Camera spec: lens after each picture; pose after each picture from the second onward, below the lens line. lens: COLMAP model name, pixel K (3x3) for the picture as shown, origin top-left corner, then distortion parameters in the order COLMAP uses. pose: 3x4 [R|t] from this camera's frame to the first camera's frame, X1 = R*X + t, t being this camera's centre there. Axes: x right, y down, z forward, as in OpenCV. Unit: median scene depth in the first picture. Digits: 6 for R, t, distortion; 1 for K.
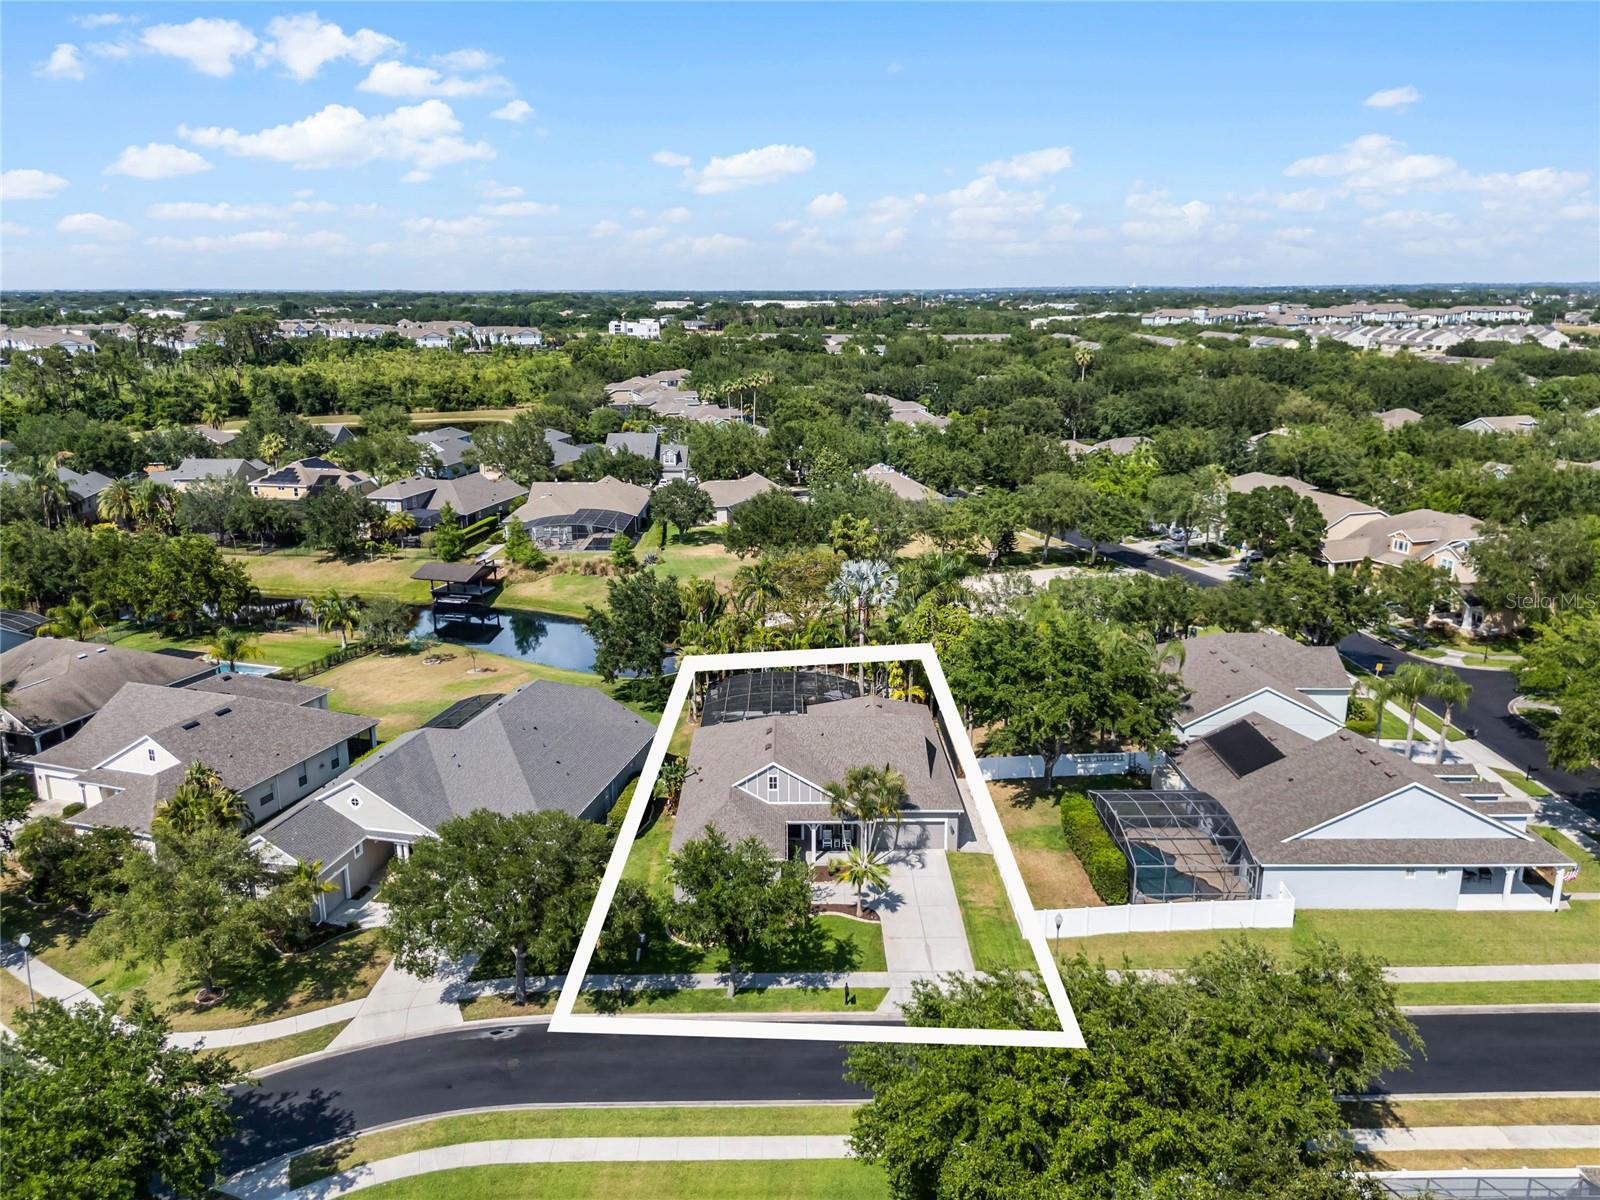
lens RADIAL K [[1185.8, 0, 800.0], [0, 1185.8, 600.0], [0, 0, 1]] dist [0.055494, -0.056488]
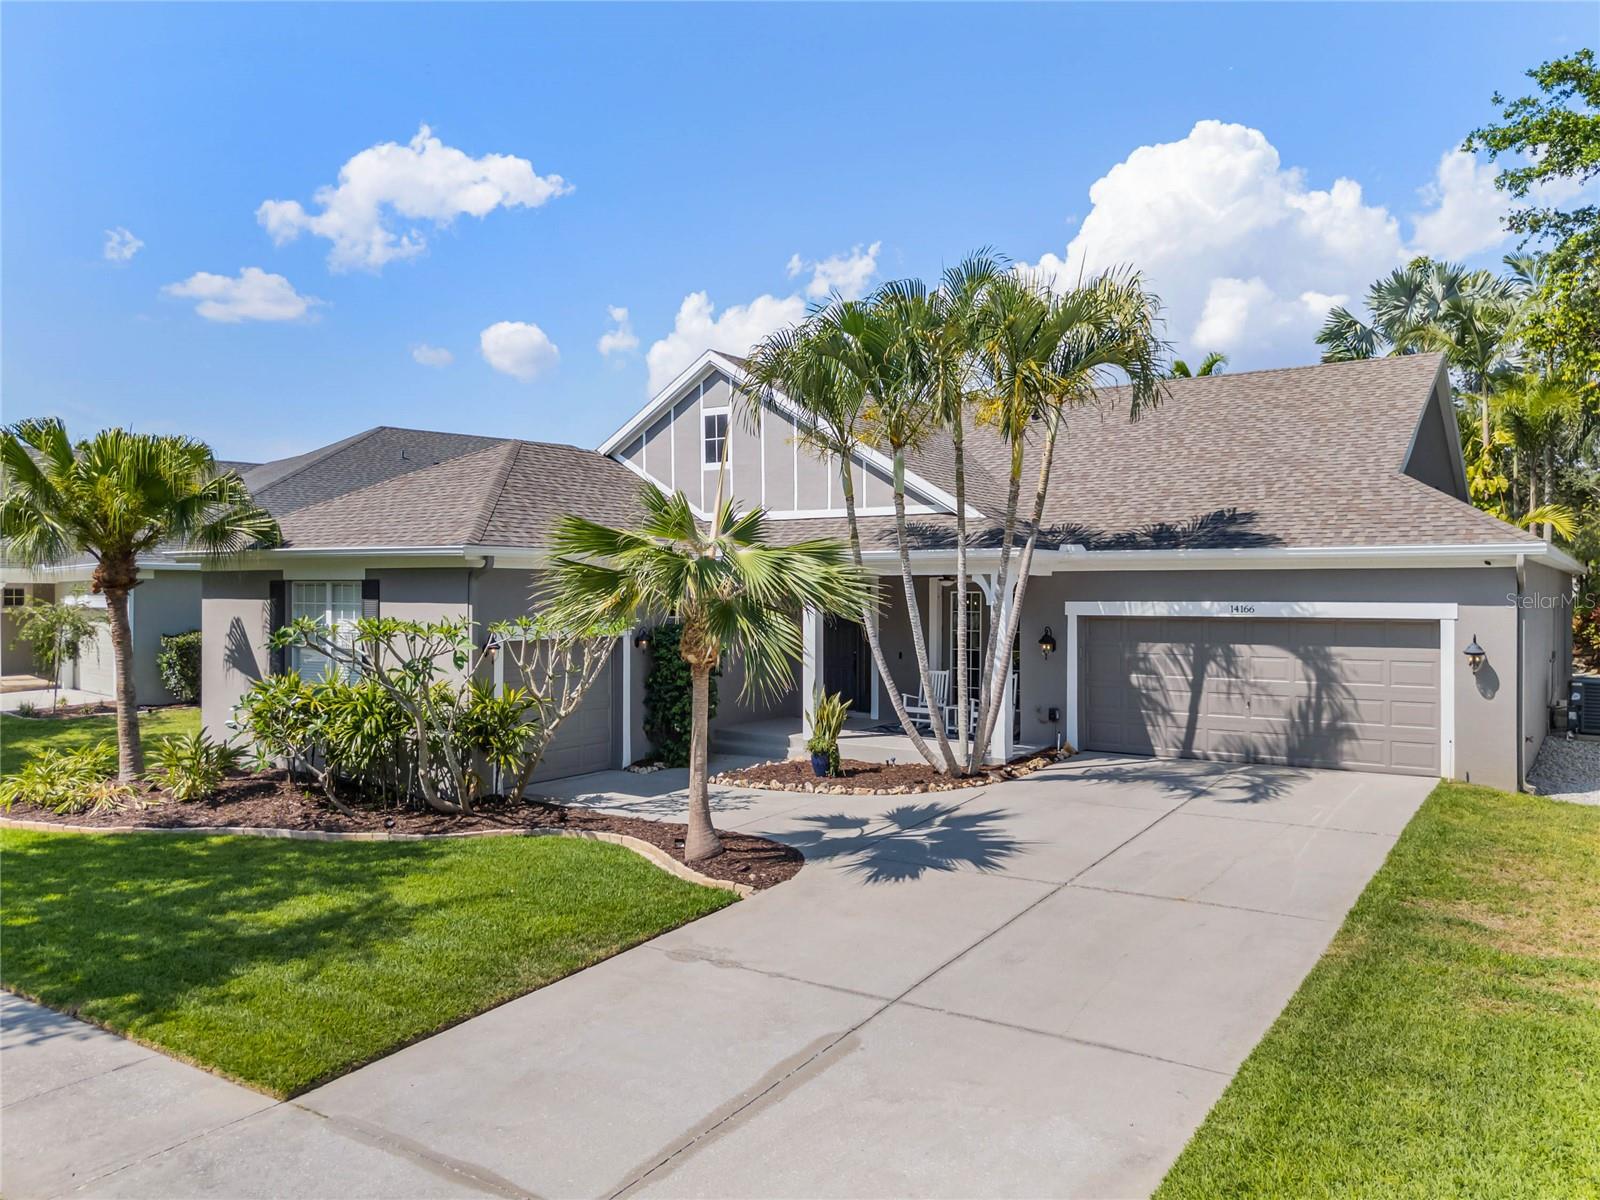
lens RADIAL K [[1185.8, 0, 800.0], [0, 1185.8, 600.0], [0, 0, 1]] dist [0.055494, -0.056488]
pose [[0.819033, 0.017372, -0.573484, 0.082158], [-0.150878, 0.970883, -0.186070, 0.127596], [0.553553, 0.238923, 0.797806, 0.424243]]
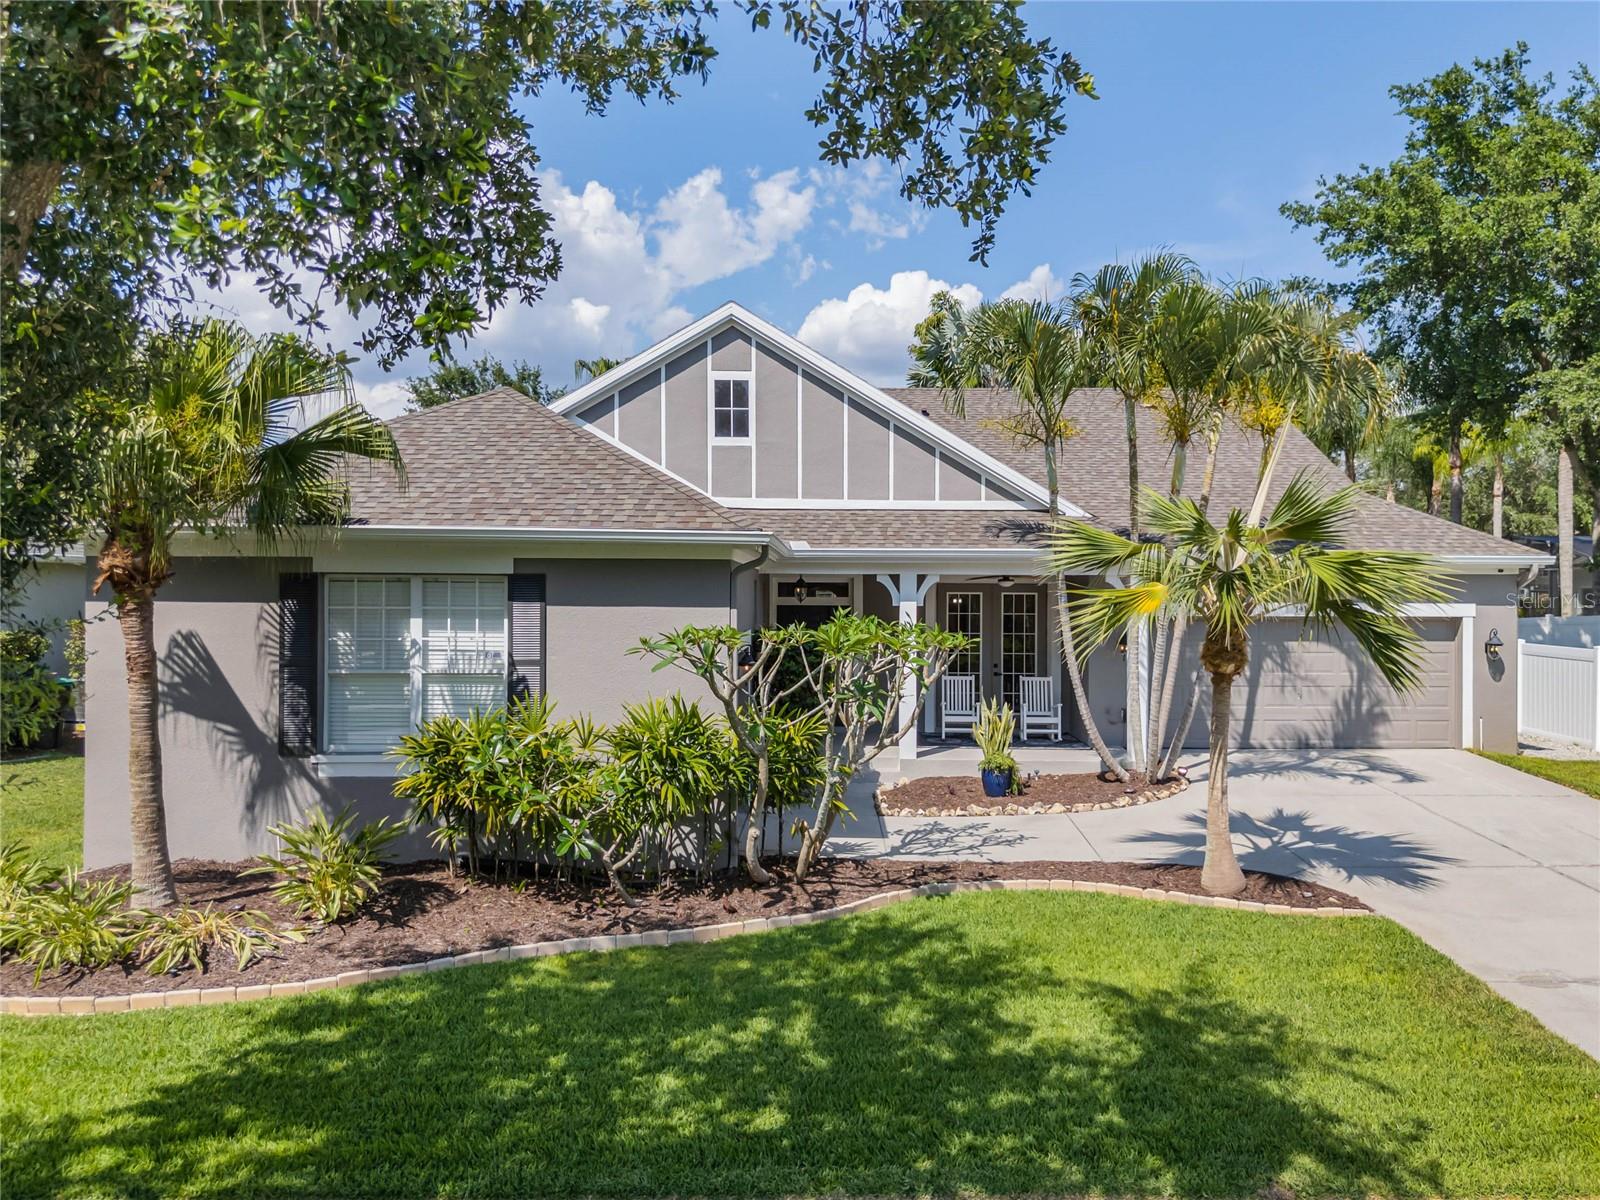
lens RADIAL K [[1260.7, 0, 847.8], [0, 1260.7, 602.8], [0, 0, 1]] dist [0.037340, -0.001687]
pose [[0.999819, 0.017105, -0.008388, 0.001648], [-0.018598, 0.971794, -0.235098, 0.132511], [0.004130, 0.235211, 0.971936, 0.408580]]
